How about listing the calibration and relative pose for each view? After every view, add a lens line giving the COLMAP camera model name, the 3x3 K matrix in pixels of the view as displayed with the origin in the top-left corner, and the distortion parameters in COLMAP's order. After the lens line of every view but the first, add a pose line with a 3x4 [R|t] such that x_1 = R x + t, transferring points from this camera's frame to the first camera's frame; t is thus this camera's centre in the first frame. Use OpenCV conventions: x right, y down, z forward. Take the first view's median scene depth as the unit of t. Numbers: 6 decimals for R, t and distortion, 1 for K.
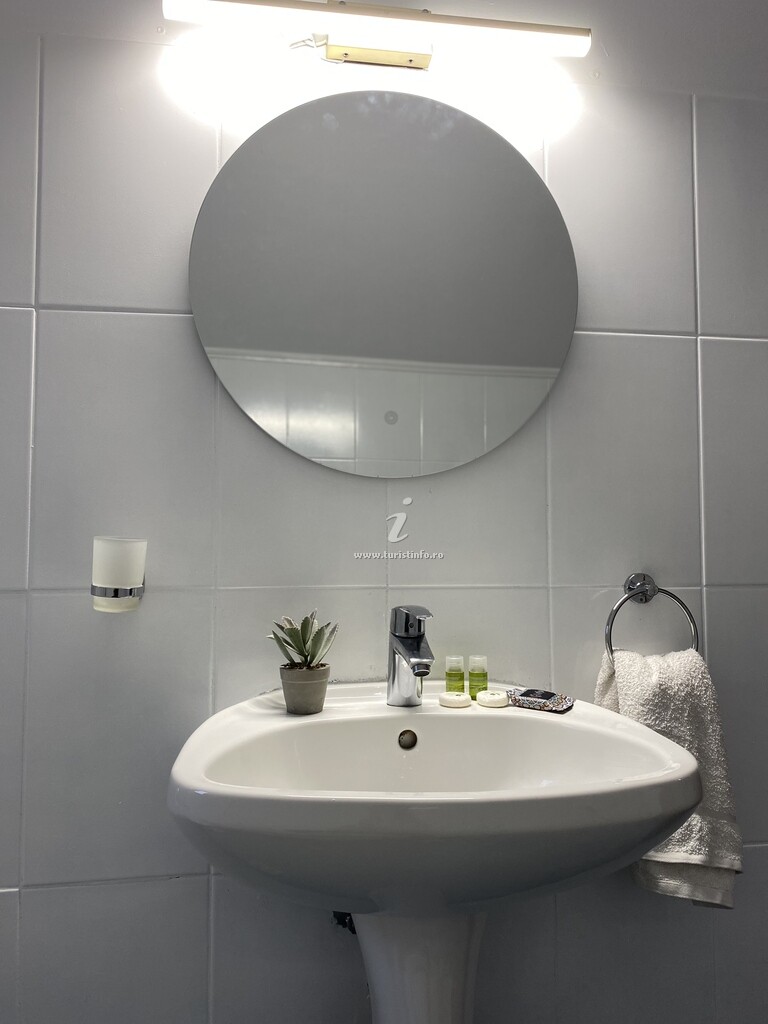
lens RADIAL K [[777.9, 0, 376.9], [0, 777.9, 505.7], [0, 0, 1]] dist [0.005429, -0.004936]
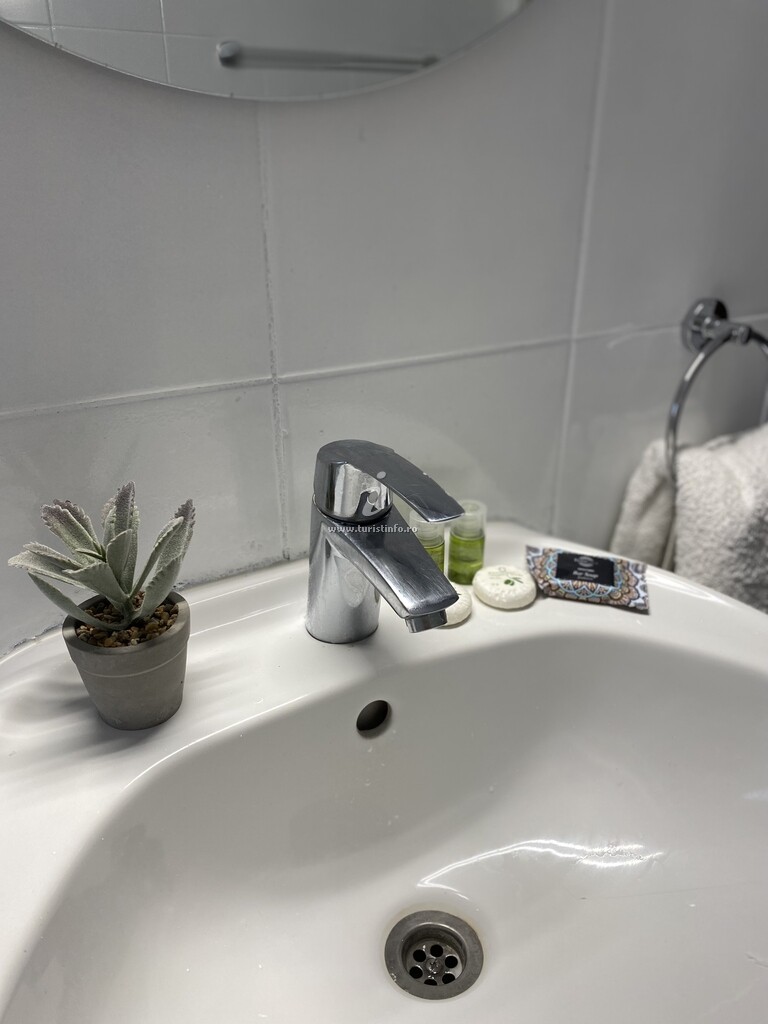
lens RADIAL K [[801.8, 0, 384.0], [0, 801.8, 512.0], [0, 0, 1]] dist [-0.009751, -0.008234]
pose [[0.934936, -0.150943, 0.321109, -0.087064], [-0.016282, 0.885795, 0.463791, -0.040567], [-0.354443, -0.438844, 0.825704, 0.590290]]
